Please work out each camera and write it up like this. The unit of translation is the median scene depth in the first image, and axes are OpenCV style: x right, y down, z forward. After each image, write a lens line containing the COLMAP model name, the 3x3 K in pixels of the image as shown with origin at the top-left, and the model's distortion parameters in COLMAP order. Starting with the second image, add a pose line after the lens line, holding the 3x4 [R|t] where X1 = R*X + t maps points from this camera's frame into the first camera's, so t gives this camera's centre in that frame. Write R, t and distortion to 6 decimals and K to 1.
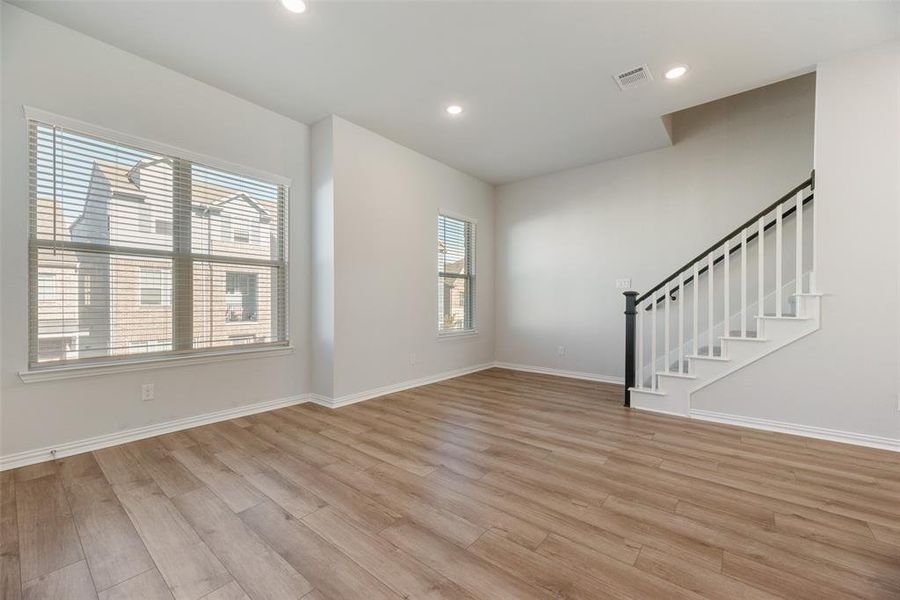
lens RADIAL K [[363.3, 0, 450.1], [0, 363.3, 302.2], [0, 0, 1]] dist [-0.001592, 0.000088]
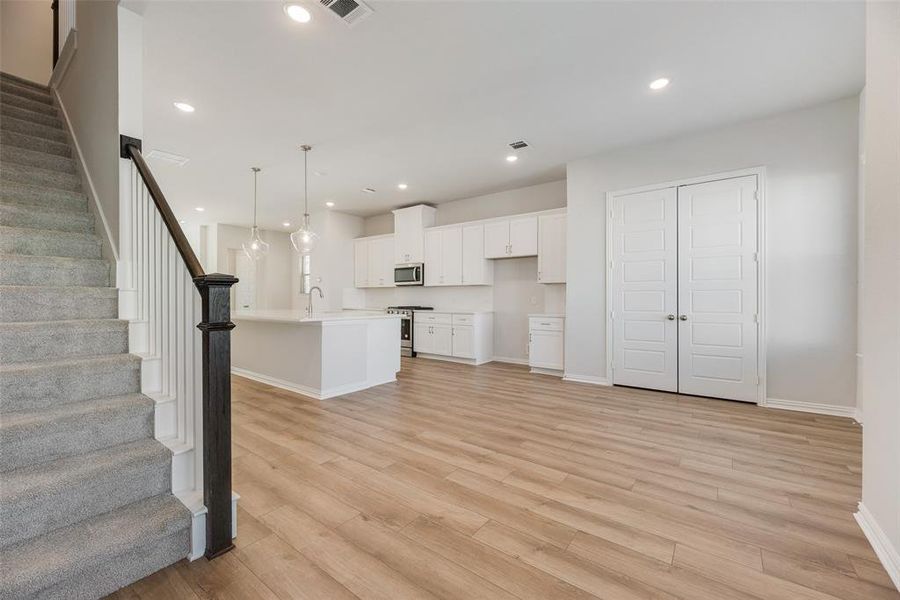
lens RADIAL K [[363.3, 0, 450.1], [0, 363.3, 302.2], [0, 0, 1]] dist [-0.001592, 0.000088]
pose [[-0.999228, -0.006637, -0.038731, 0.331830], [-0.006873, 0.999959, 0.005953, -0.000215], [0.038690, 0.006214, -0.999232, 1.908810]]
